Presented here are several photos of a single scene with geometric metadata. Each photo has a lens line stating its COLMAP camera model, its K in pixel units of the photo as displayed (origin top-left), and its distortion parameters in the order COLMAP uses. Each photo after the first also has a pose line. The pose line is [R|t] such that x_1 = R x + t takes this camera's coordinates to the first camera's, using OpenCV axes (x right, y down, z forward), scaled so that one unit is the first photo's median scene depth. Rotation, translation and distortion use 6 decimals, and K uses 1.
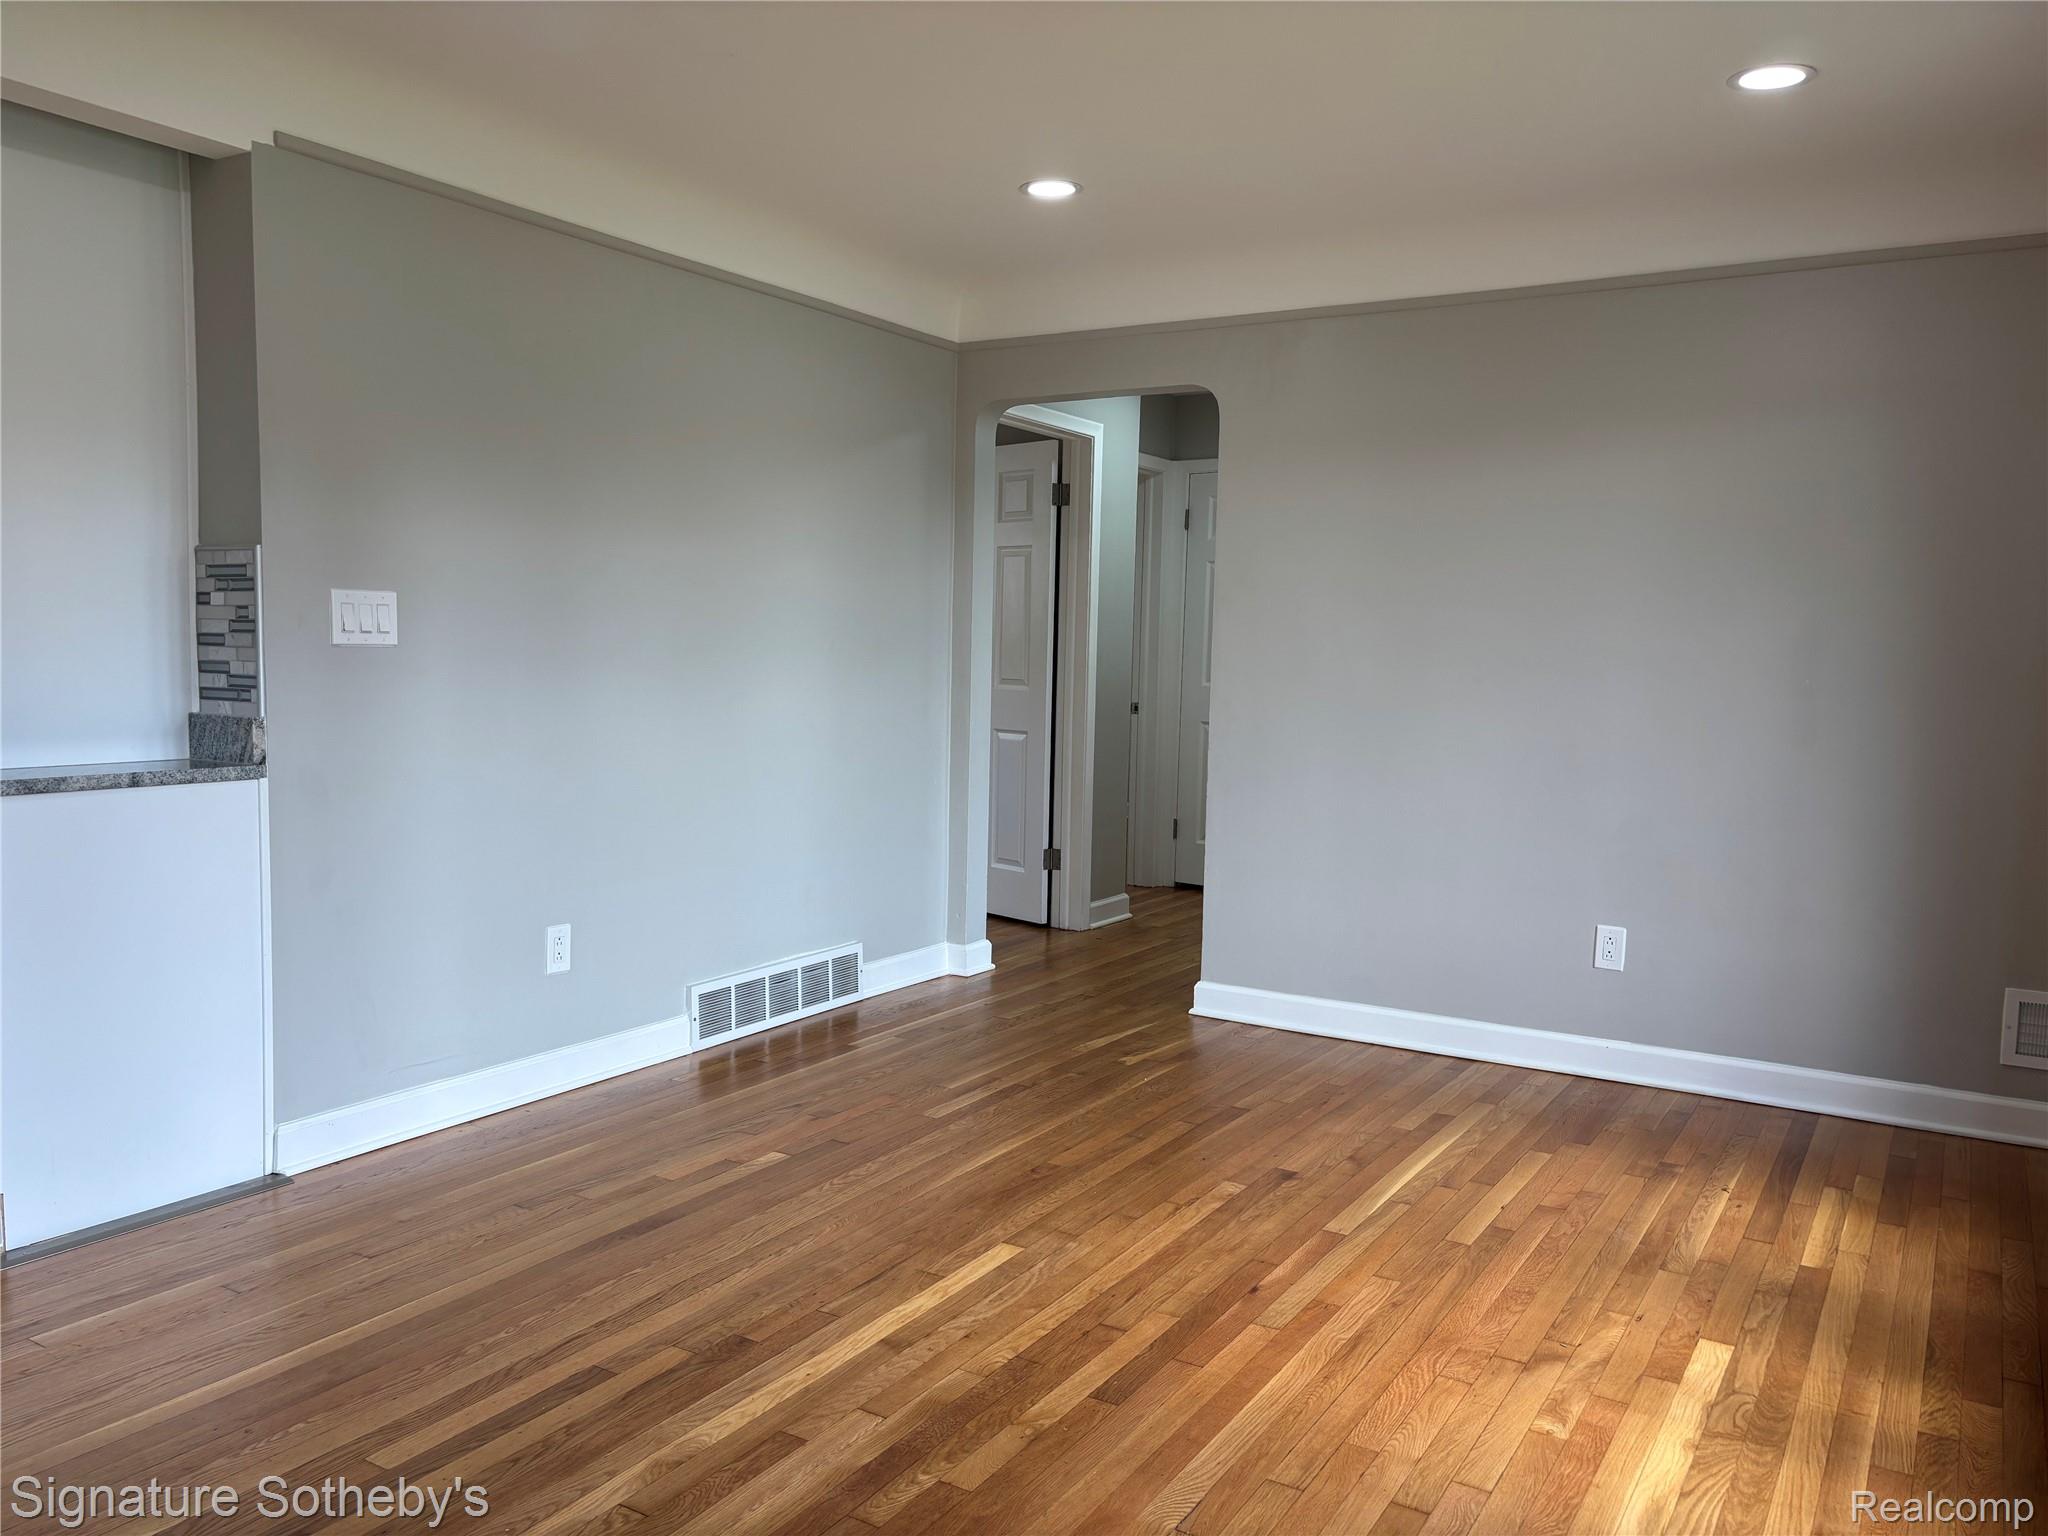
lens RADIAL K [[1532.7, 0, 1024.0], [0, 1532.7, 768.0], [0, 0, 1]] dist [0.033156, 0.001902]
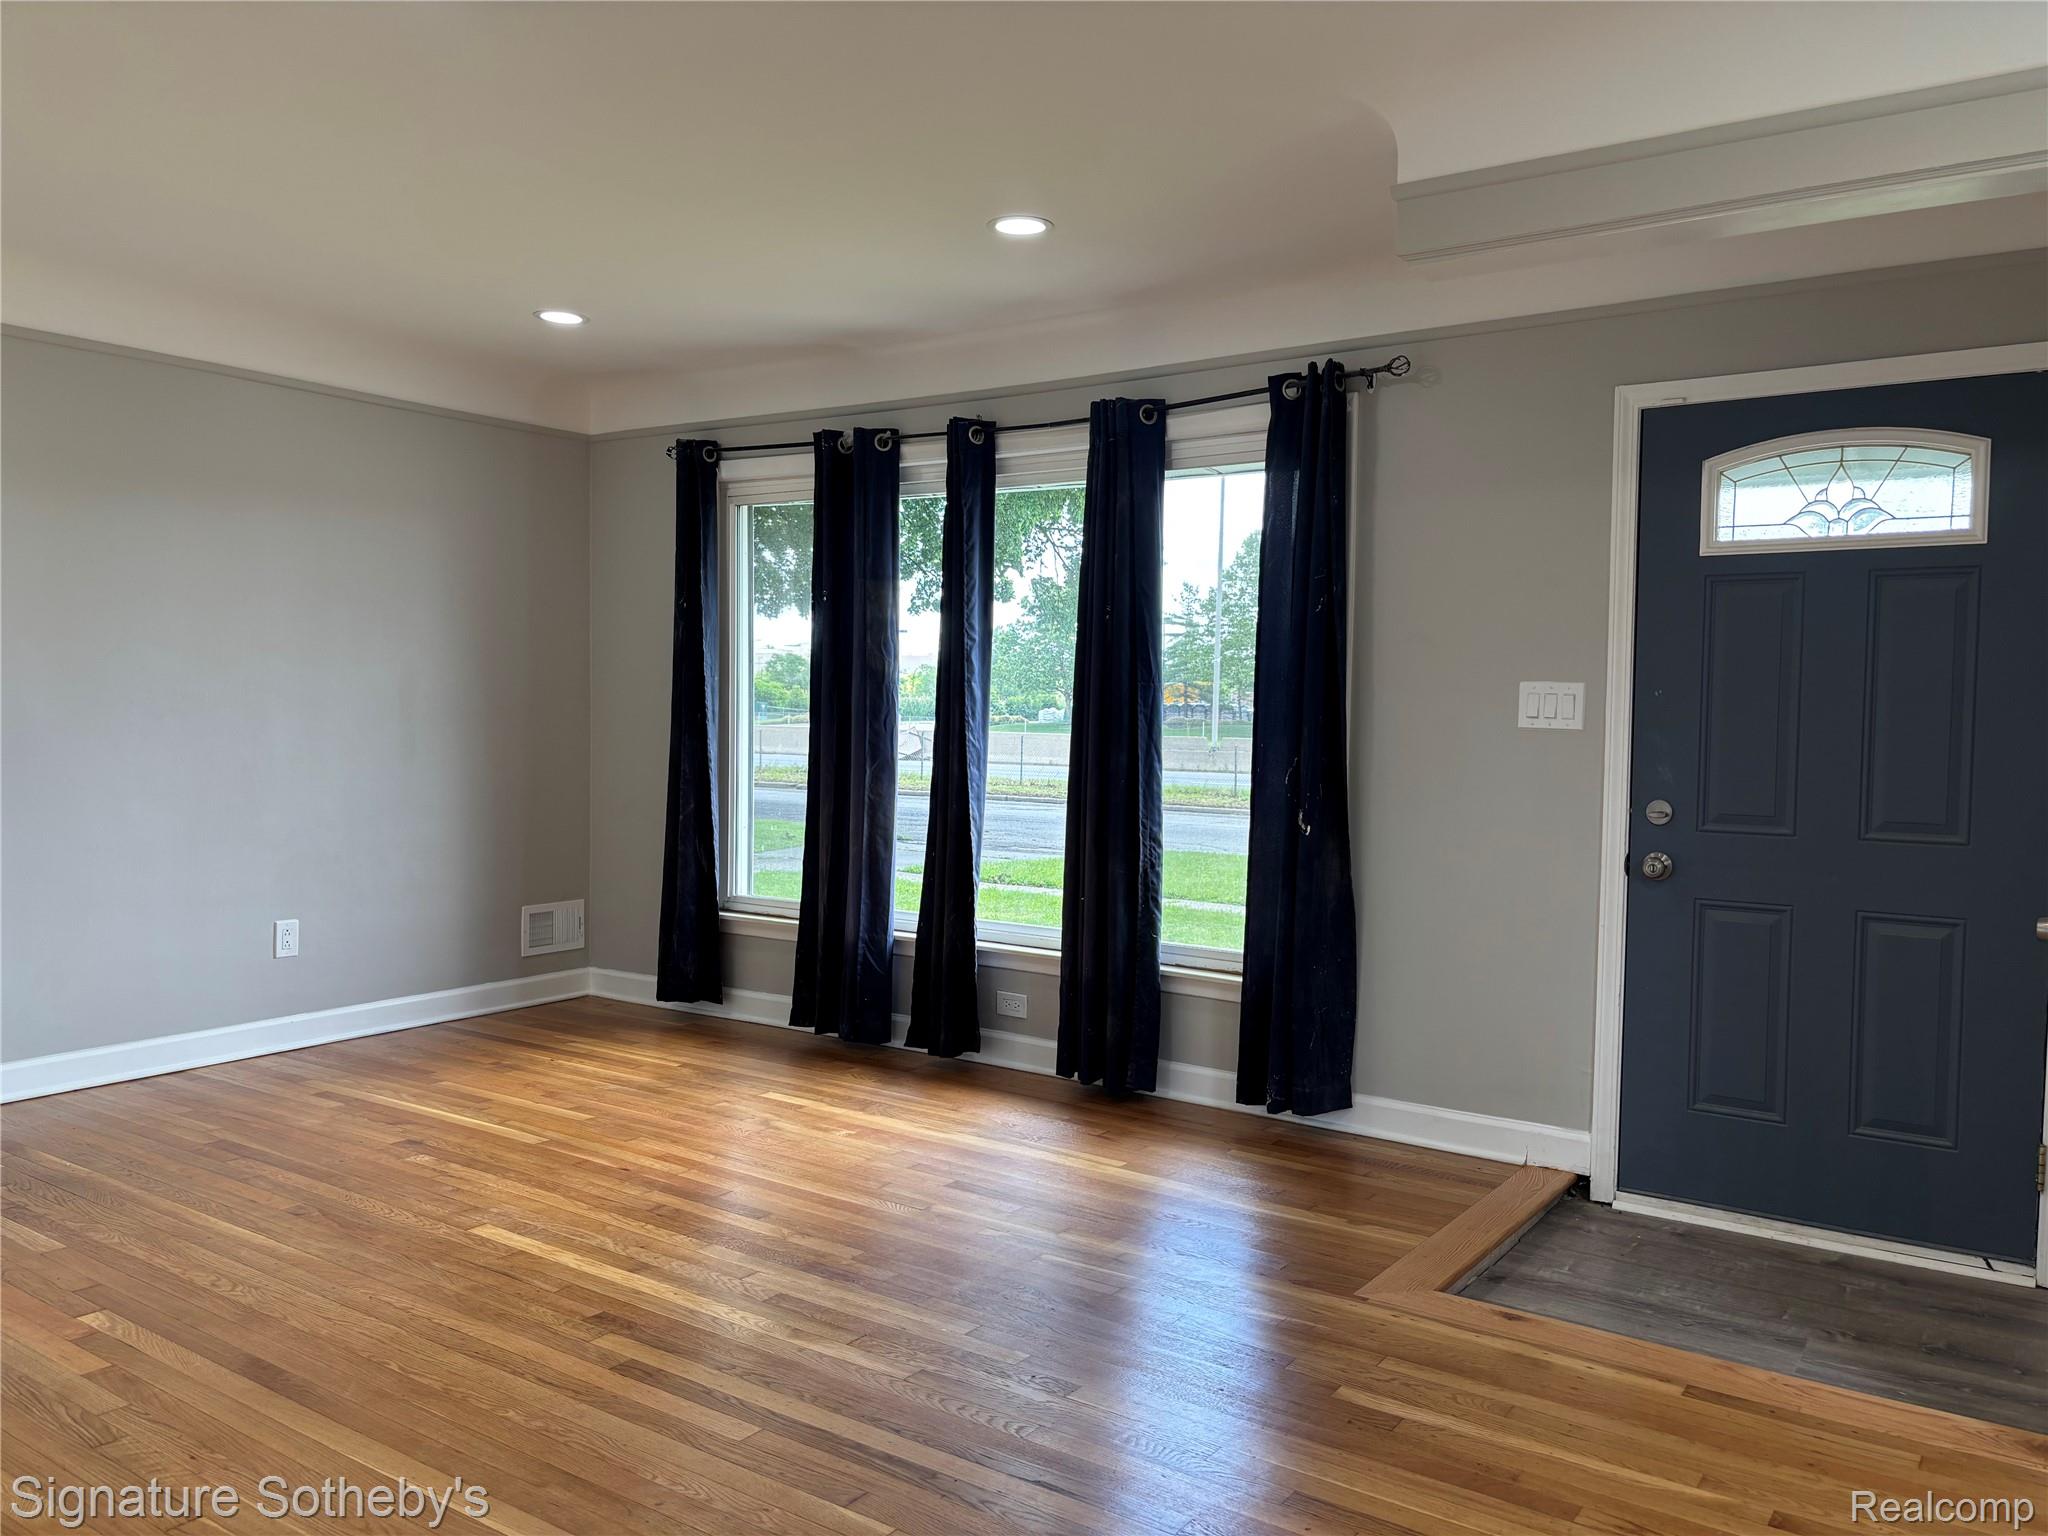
lens RADIAL K [[1571.3, 0, 1024.0], [0, 1571.3, 768.0], [0, 0, 1]] dist [0.044848, 0.003524]
pose [[0.057312, -0.055414, 0.996817, -1.095784], [0.067175, 0.996410, 0.051529, -0.049818], [-0.996094, 0.064008, 0.060829, 0.516775]]
